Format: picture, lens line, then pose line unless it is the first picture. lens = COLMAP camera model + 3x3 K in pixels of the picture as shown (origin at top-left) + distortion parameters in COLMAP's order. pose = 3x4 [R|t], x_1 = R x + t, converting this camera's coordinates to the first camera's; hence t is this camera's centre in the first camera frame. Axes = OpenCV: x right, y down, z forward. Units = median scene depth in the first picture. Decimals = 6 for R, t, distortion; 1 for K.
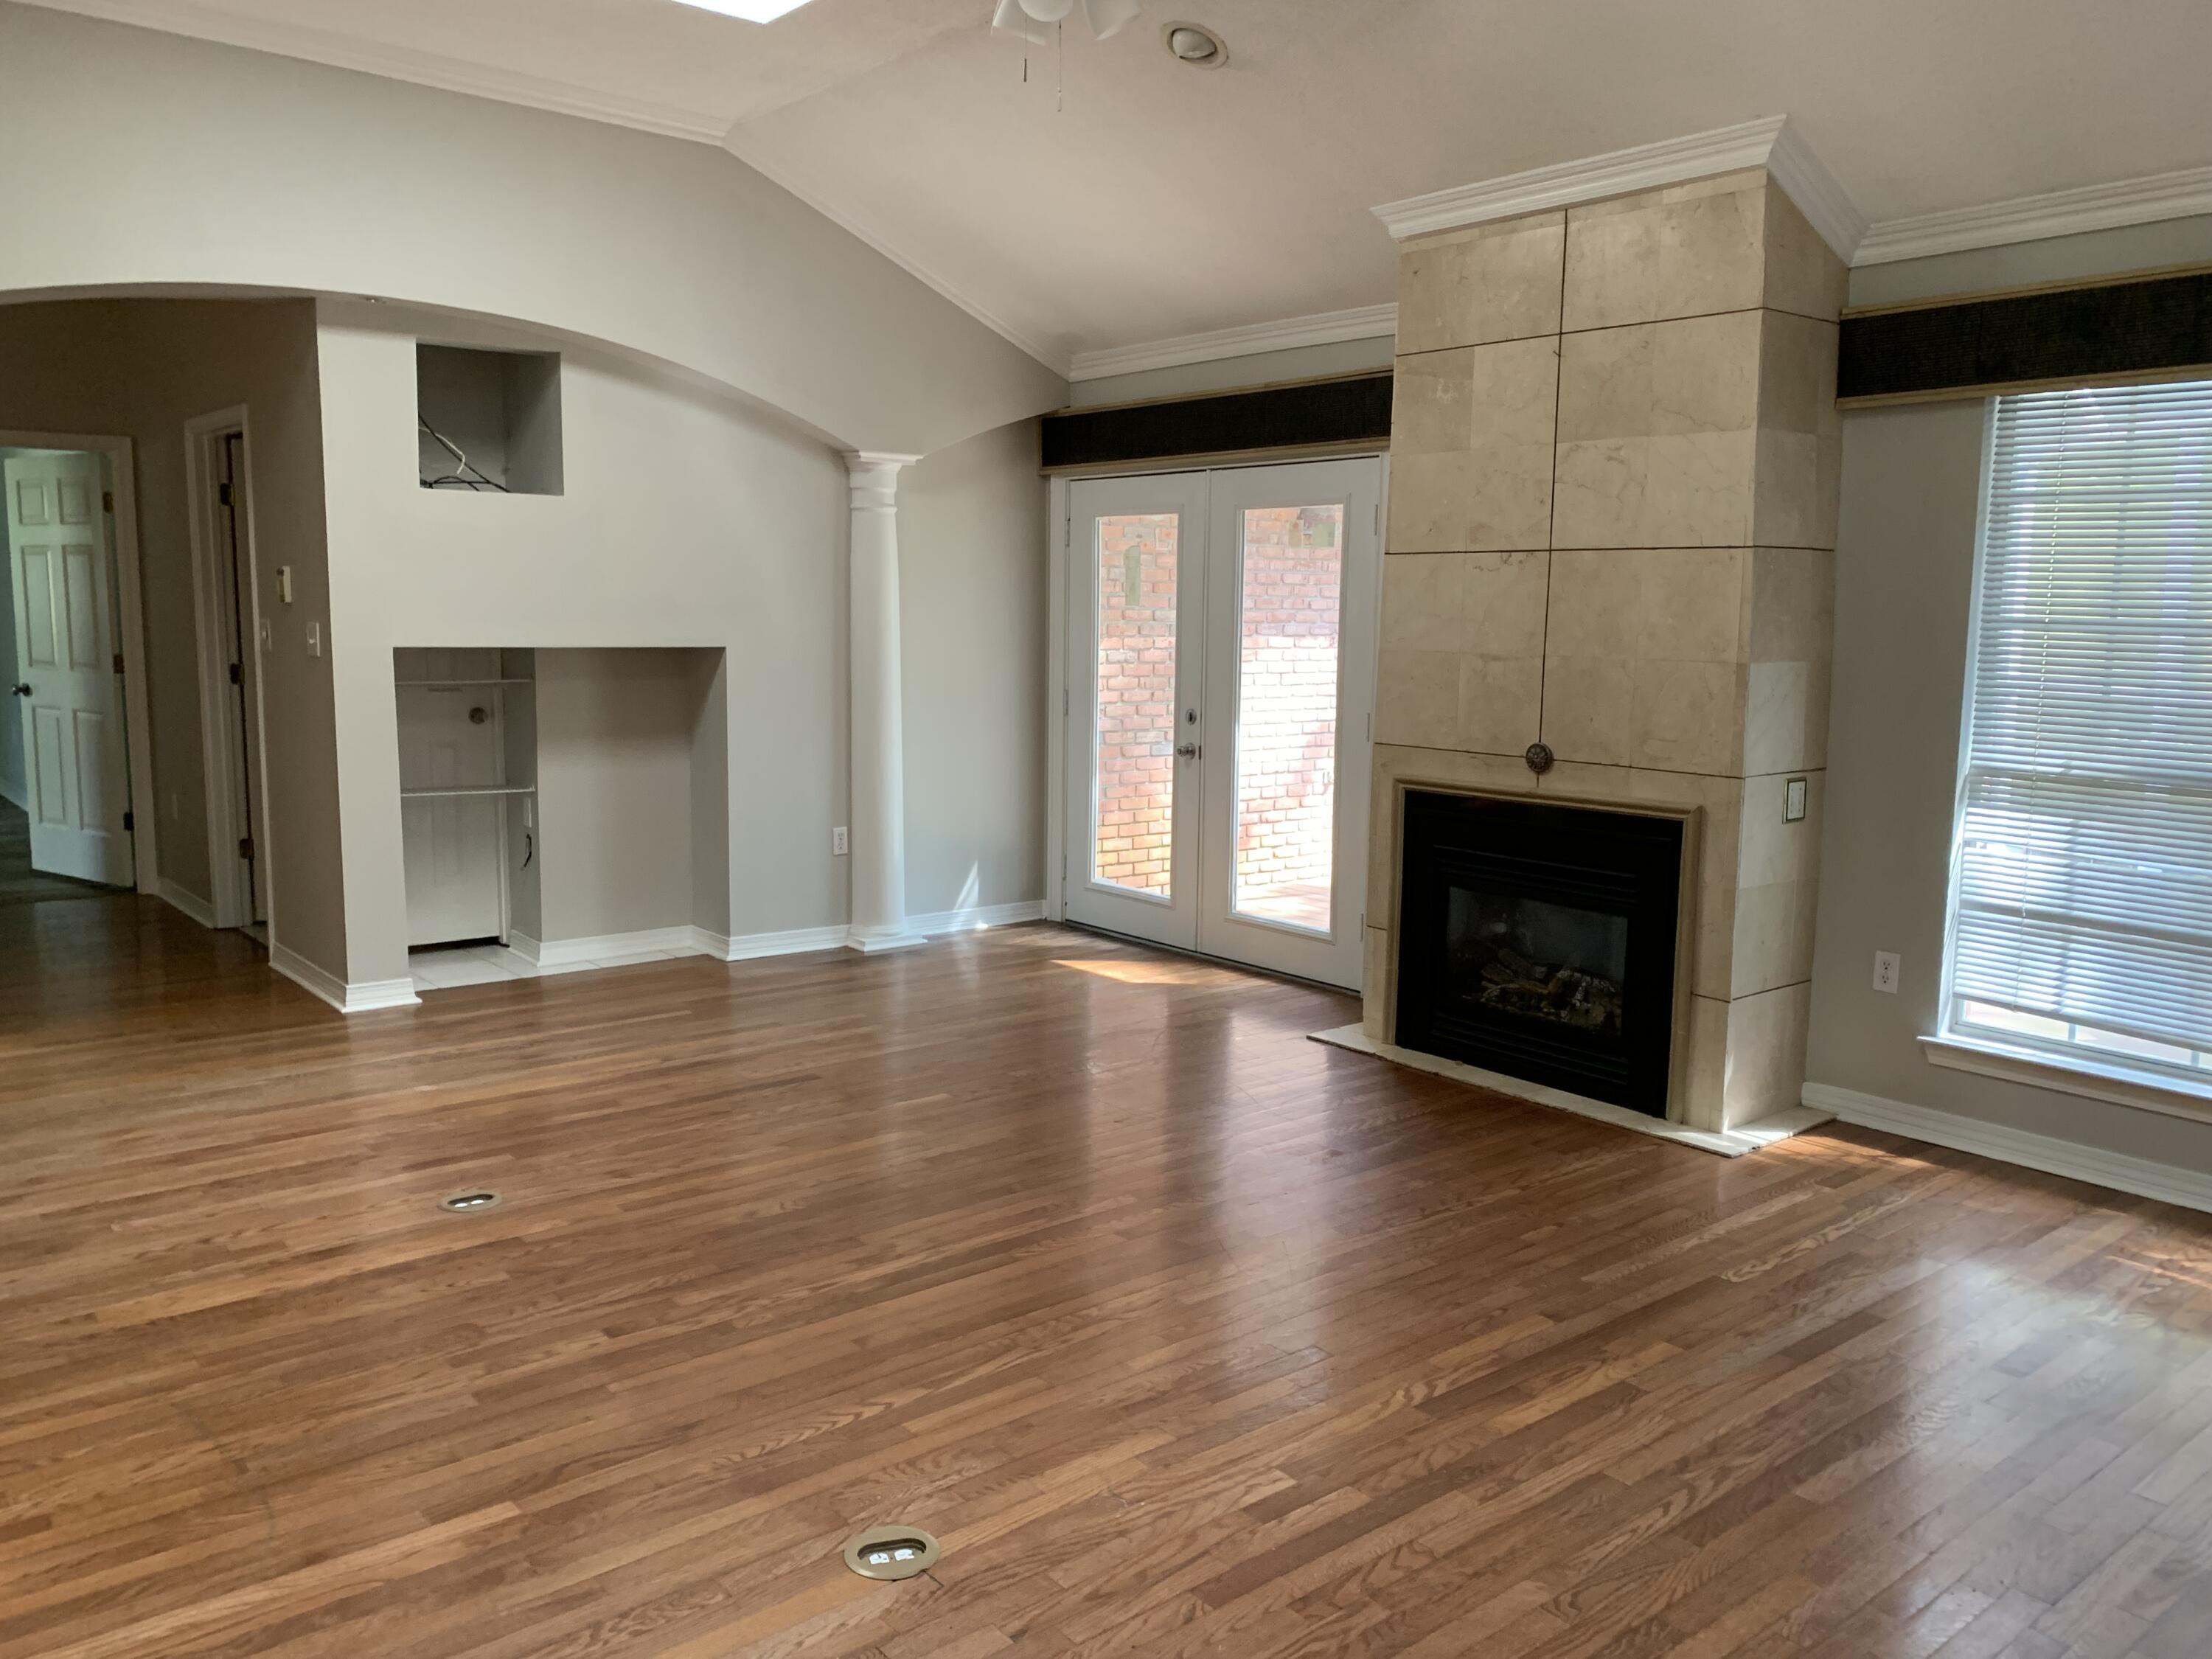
lens RADIAL K [[1665.3, 0, 1106.0], [0, 1665.3, 829.5], [0, 0, 1]] dist [0.034402, -0.048415]
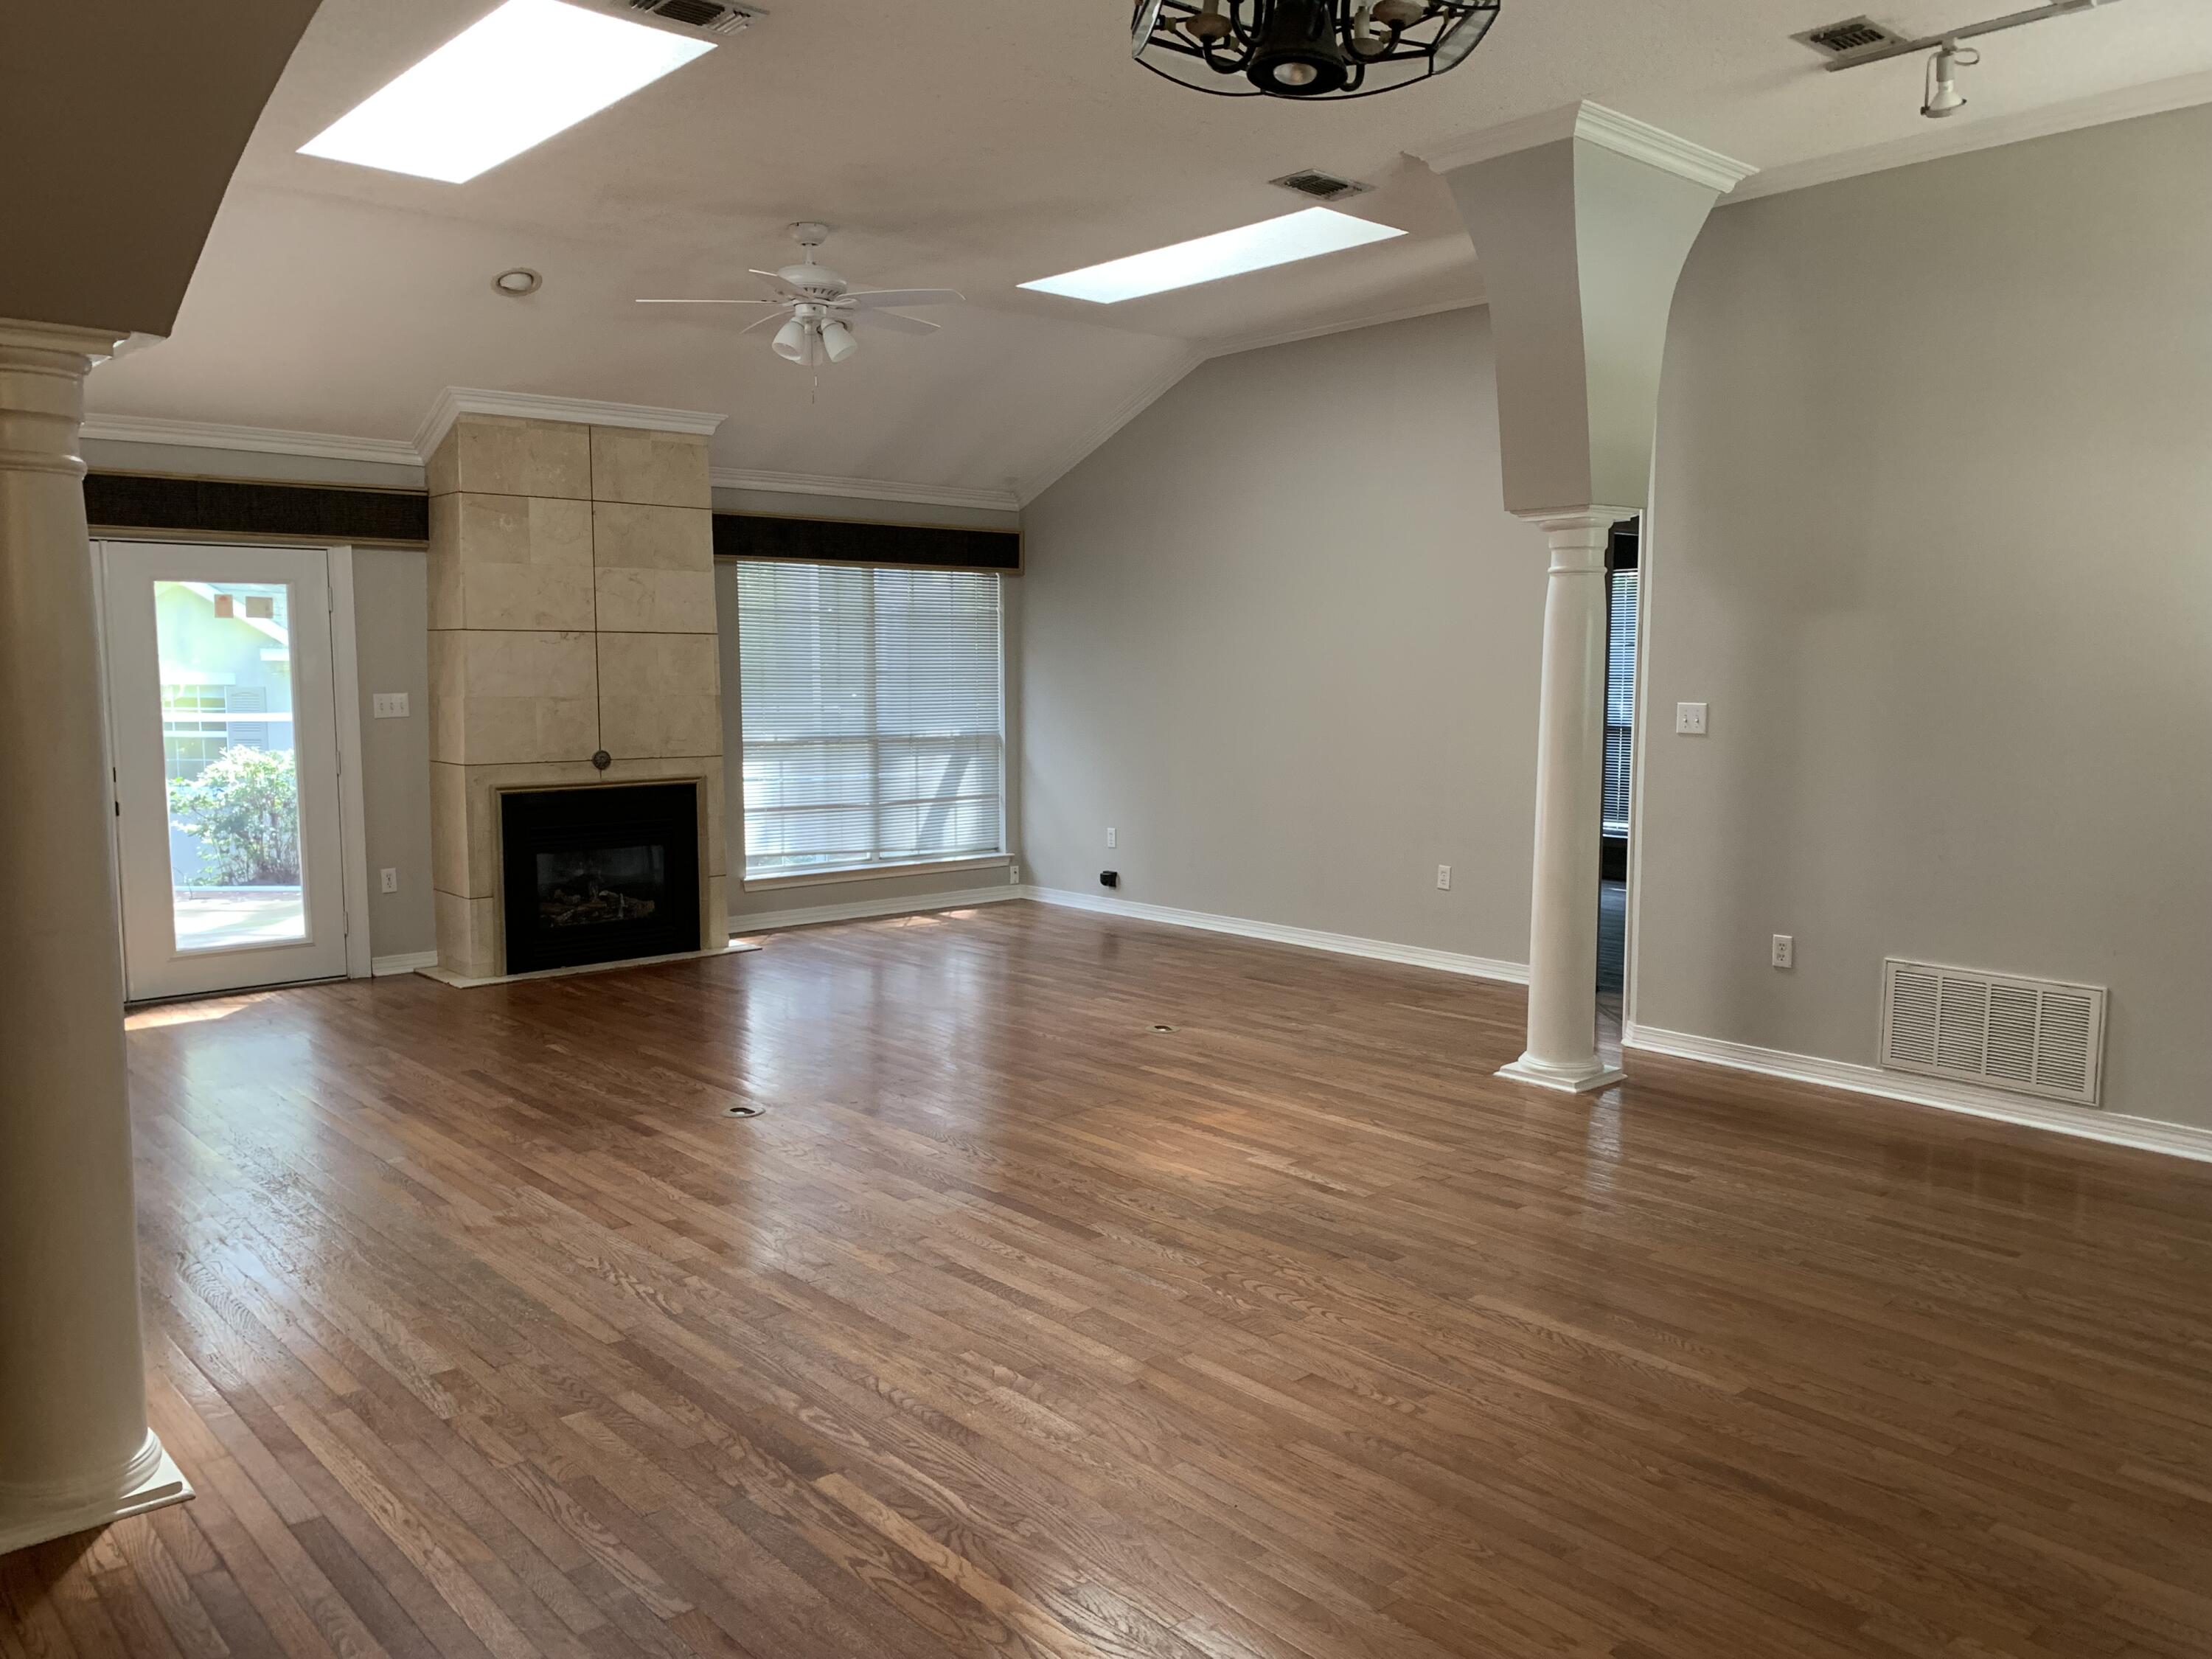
lens RADIAL K [[1665.3, 0, 1106.0], [0, 1665.3, 829.5], [0, 0, 1]] dist [0.034402, -0.048415]
pose [[-0.041293, -0.111220, 0.992938, -1.393035], [0.134175, 0.984166, 0.115818, -0.099316], [-0.990097, 0.138010, -0.025716, 0.575339]]
